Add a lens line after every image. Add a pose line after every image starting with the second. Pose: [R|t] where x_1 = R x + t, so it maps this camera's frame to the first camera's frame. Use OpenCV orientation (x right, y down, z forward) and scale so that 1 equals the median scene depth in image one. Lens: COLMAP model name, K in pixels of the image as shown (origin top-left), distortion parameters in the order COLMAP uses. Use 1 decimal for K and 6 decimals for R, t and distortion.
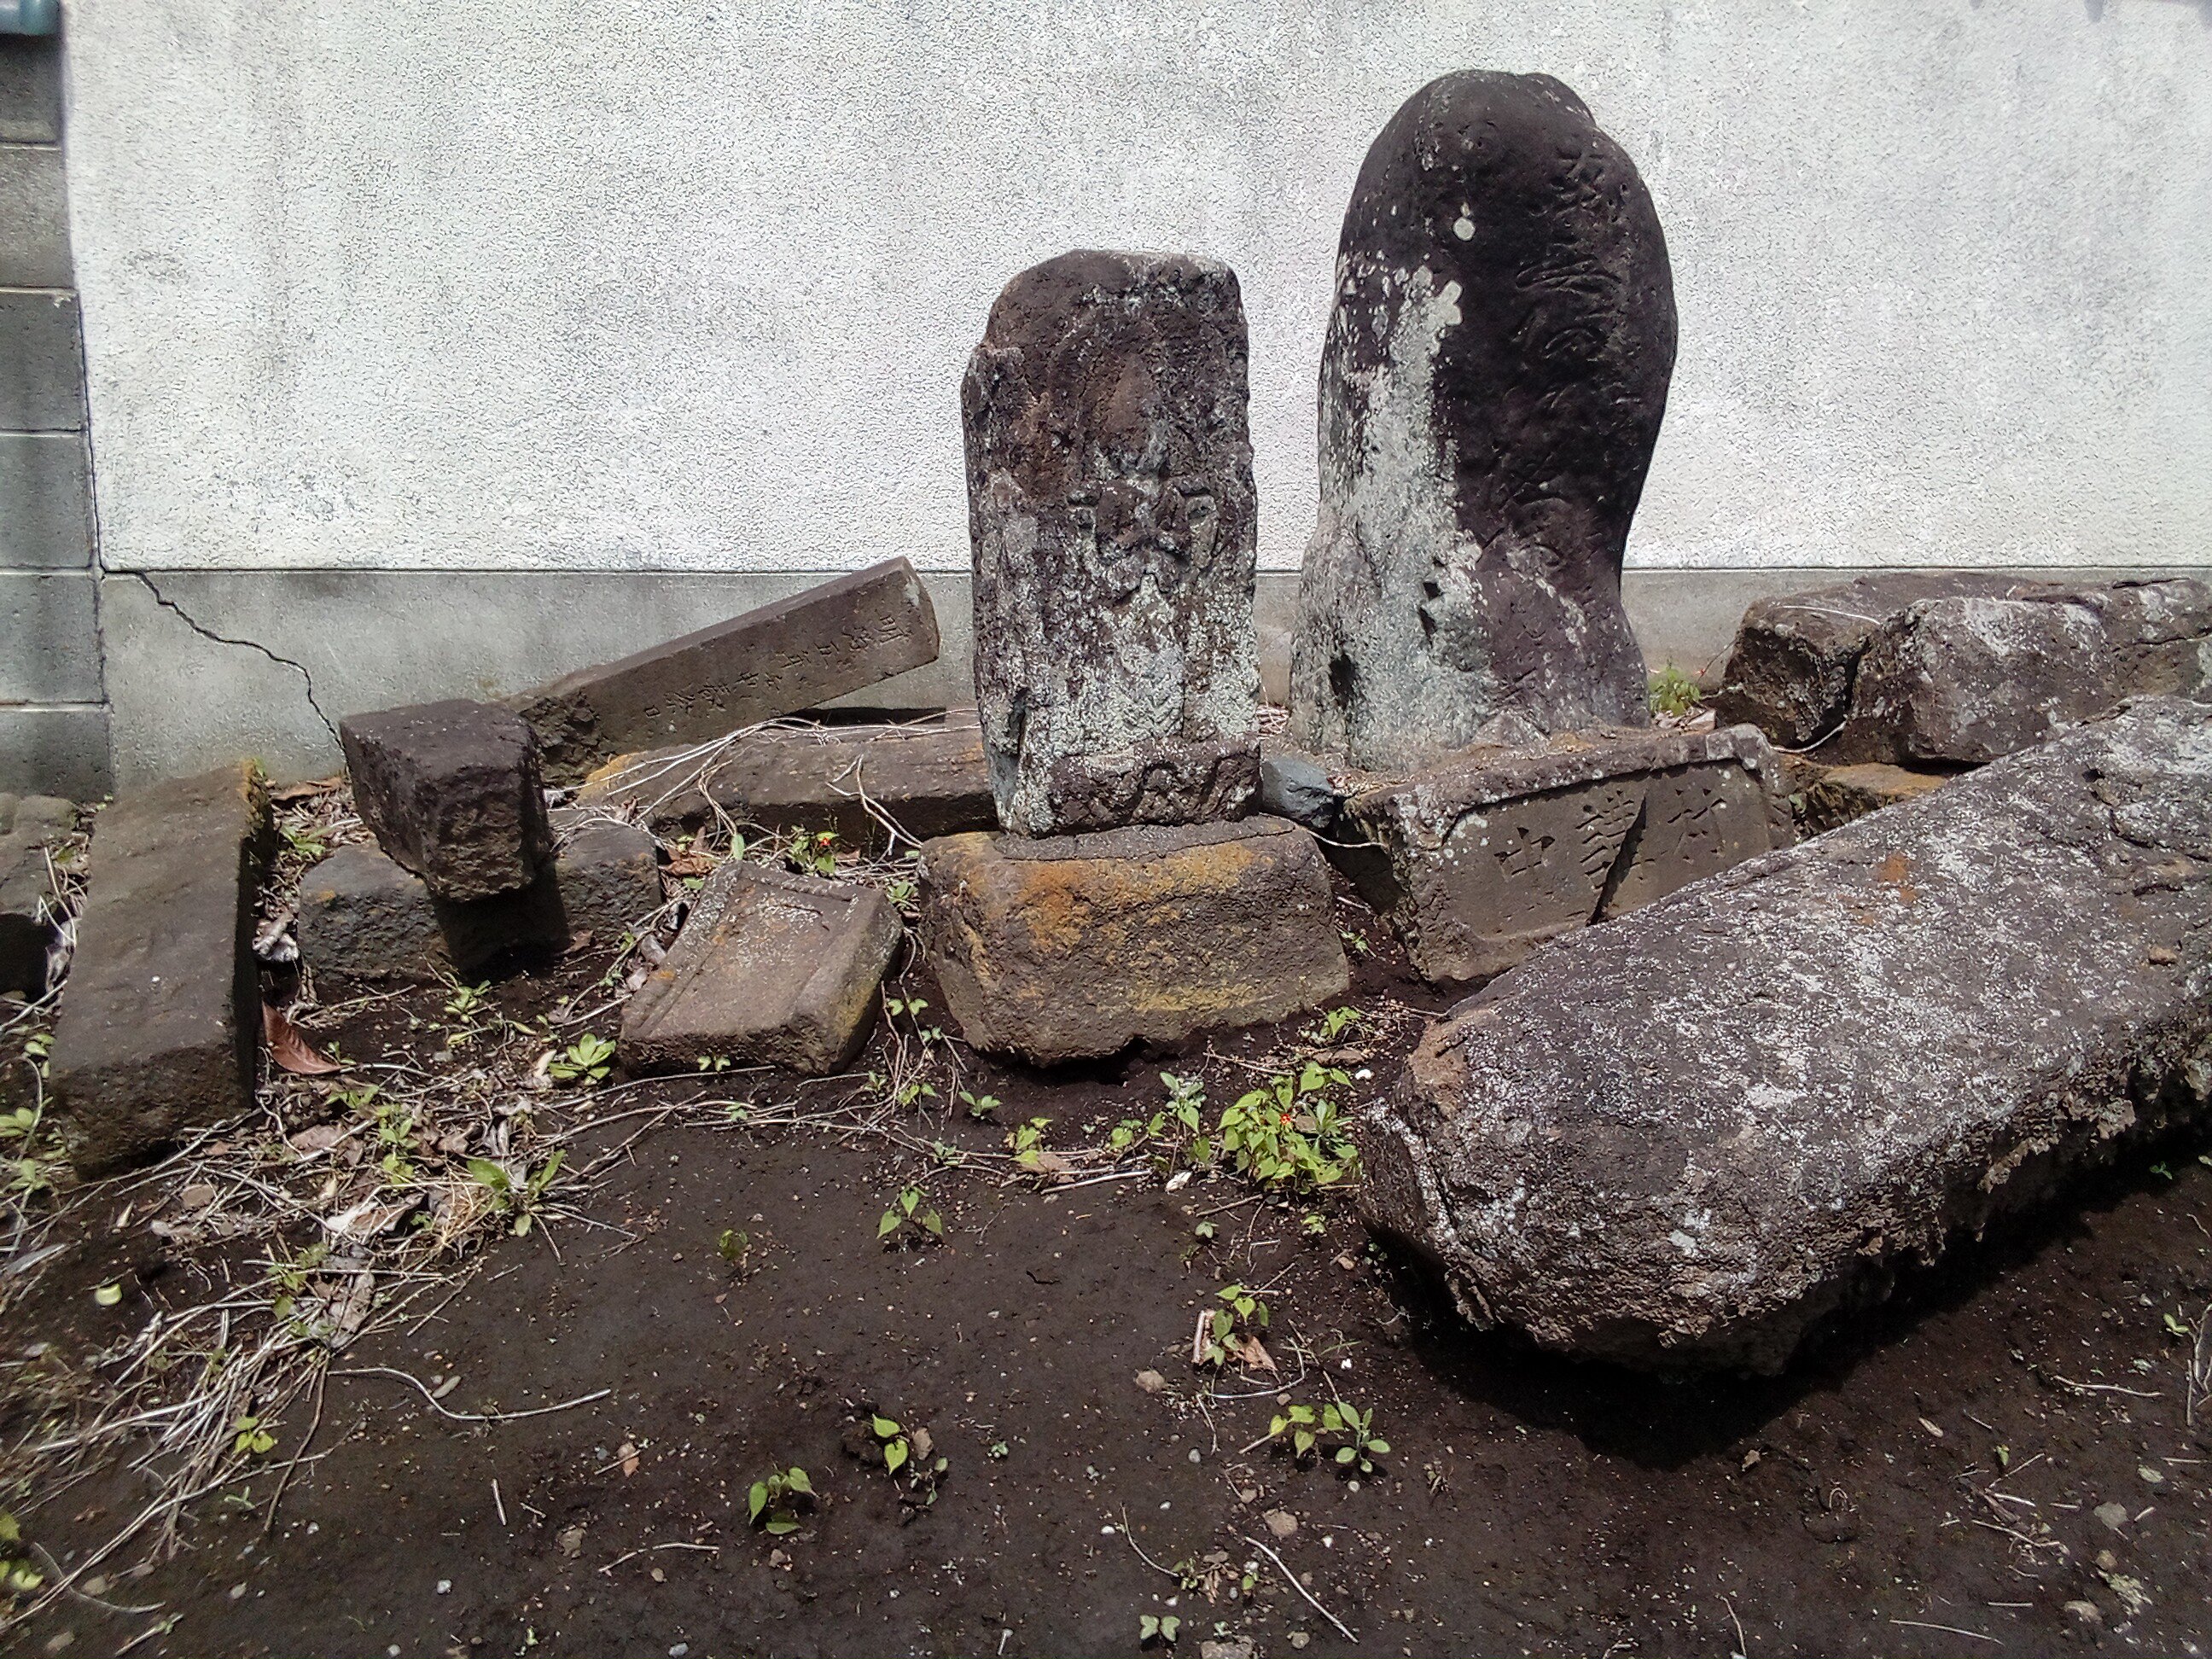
lens RADIAL K [[1847.3, 0, 1106.0], [0, 1847.3, 829.5], [0, 0, 1]] dist [0.062113, -0.085459]
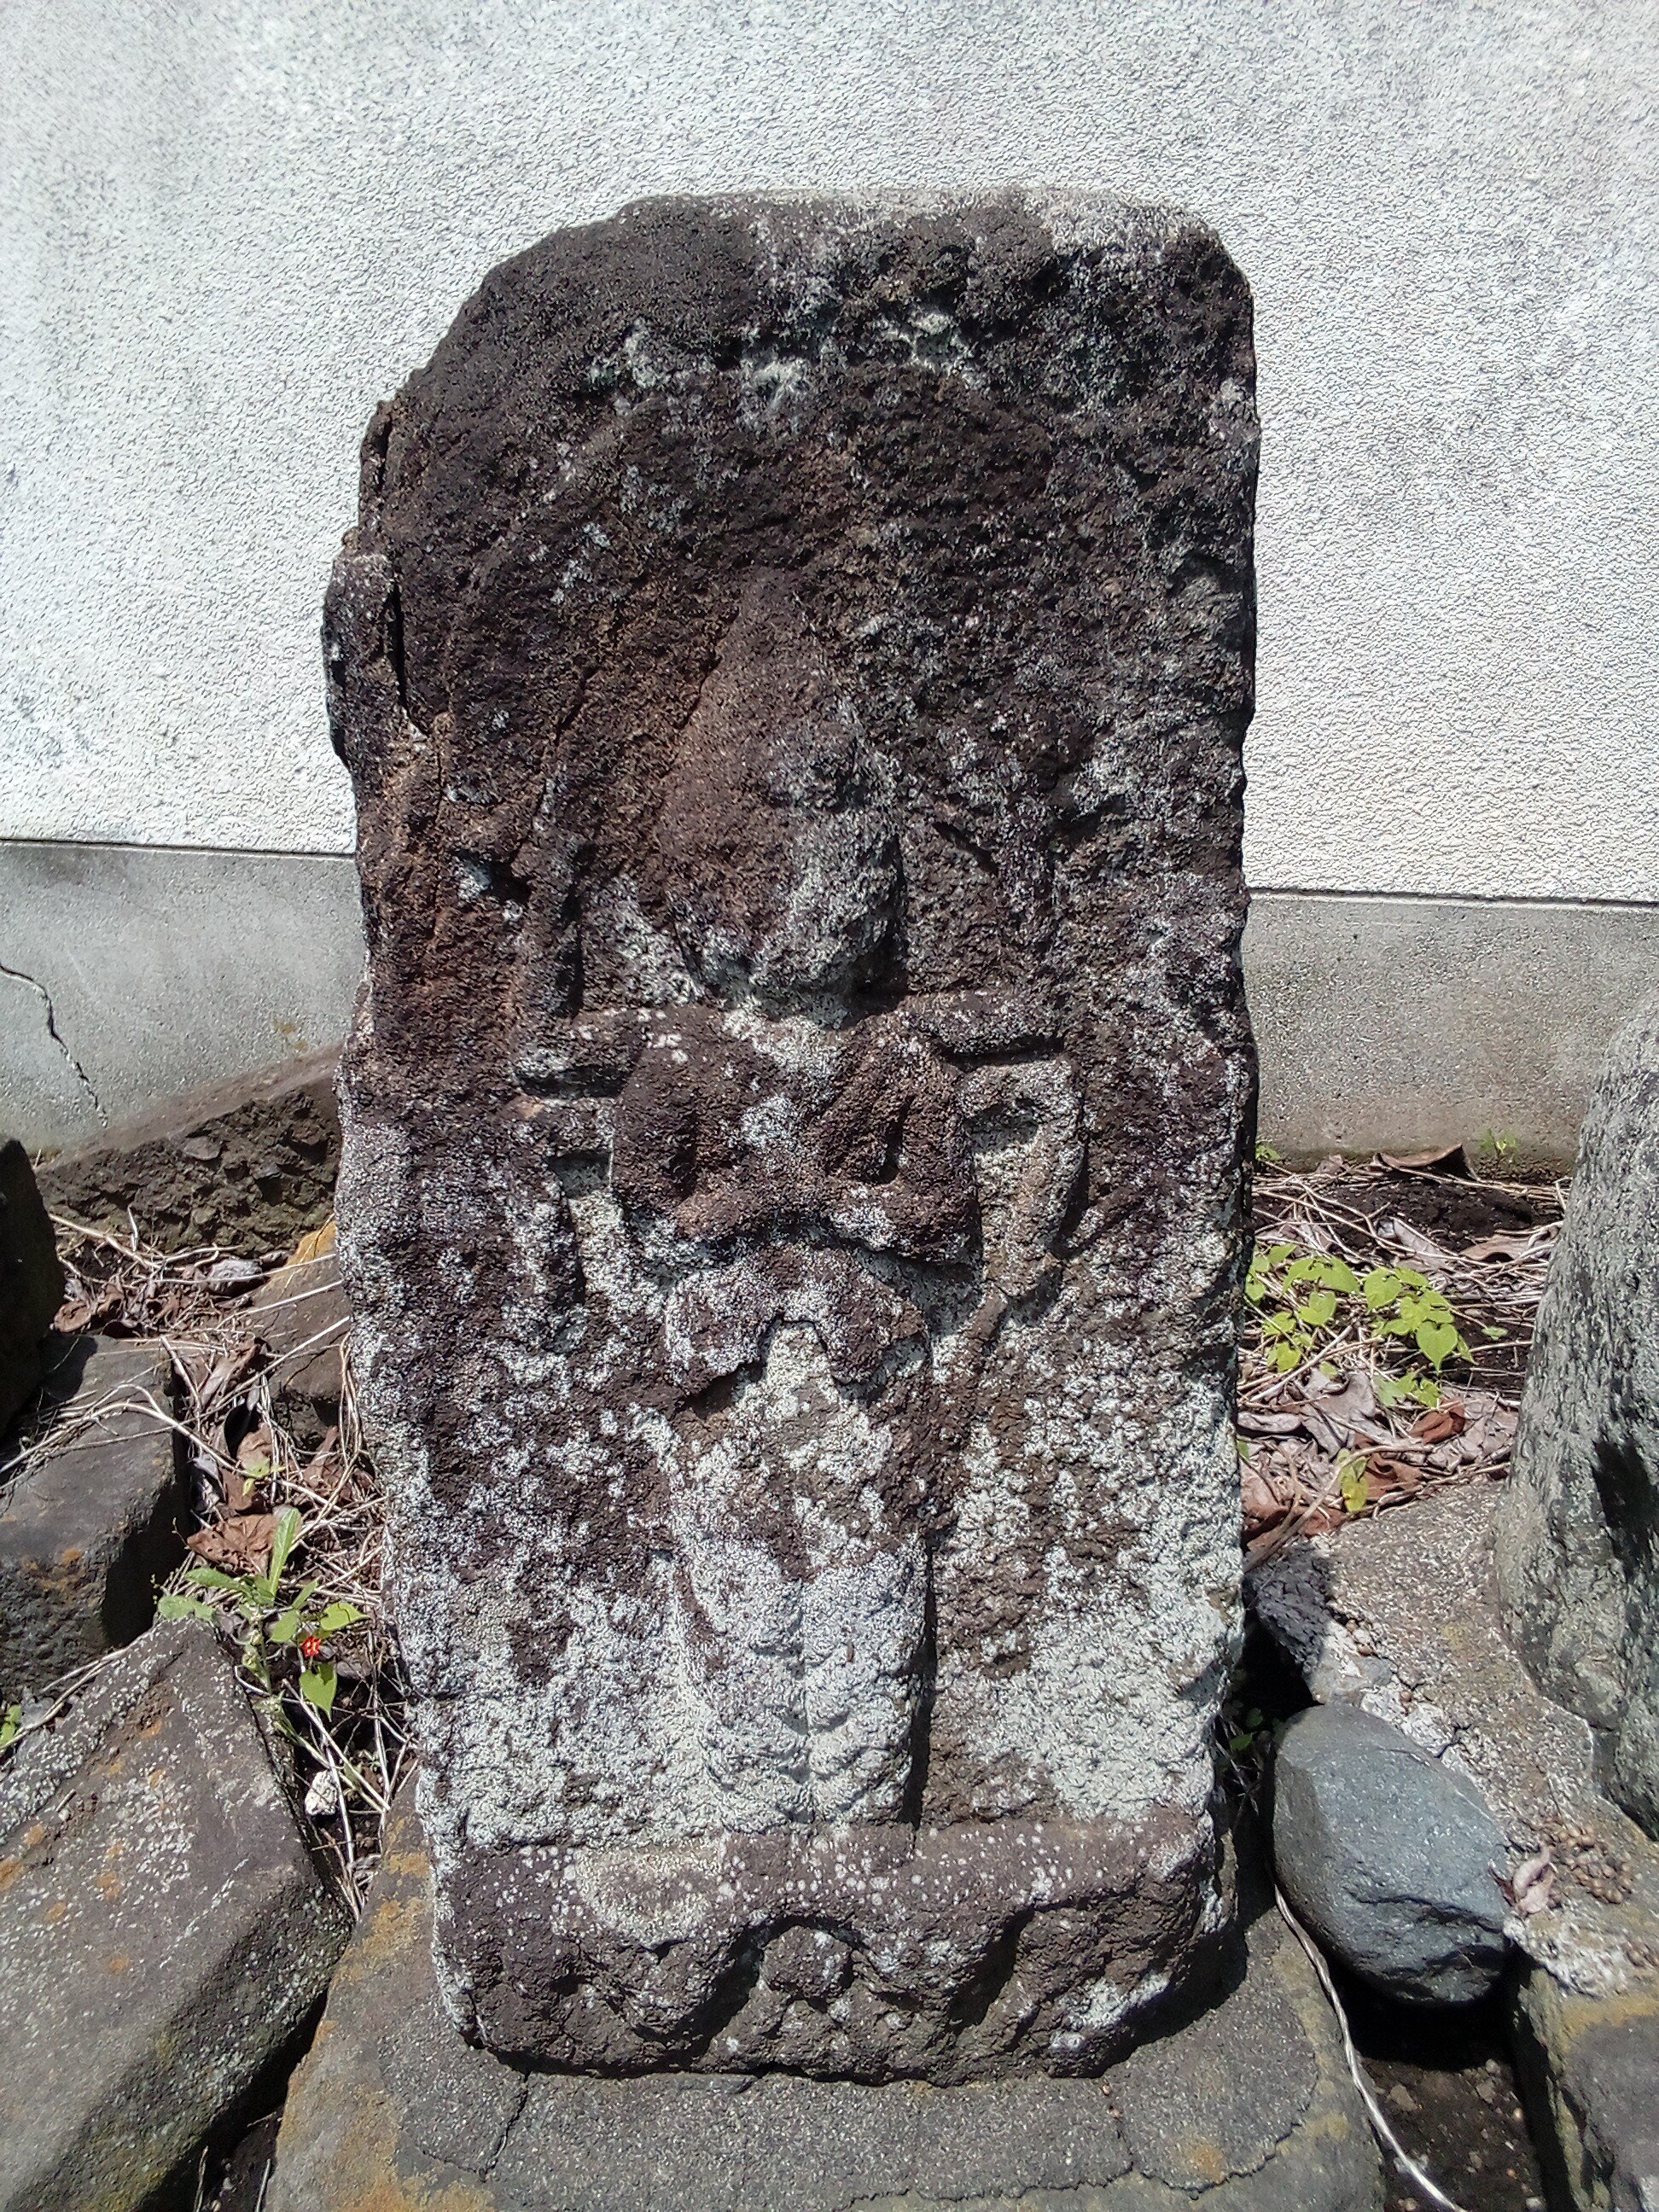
lens RADIAL K [[1847.3, 0, 829.5], [0, 1847.3, 1106.0], [0, 0, 1]] dist [0.062113, -0.085459]
pose [[0.905732, 0.118747, -0.406877, 0.144785], [-0.076681, 0.990020, 0.118243, -0.208179], [0.416857, -0.075897, 0.905798, 0.735660]]
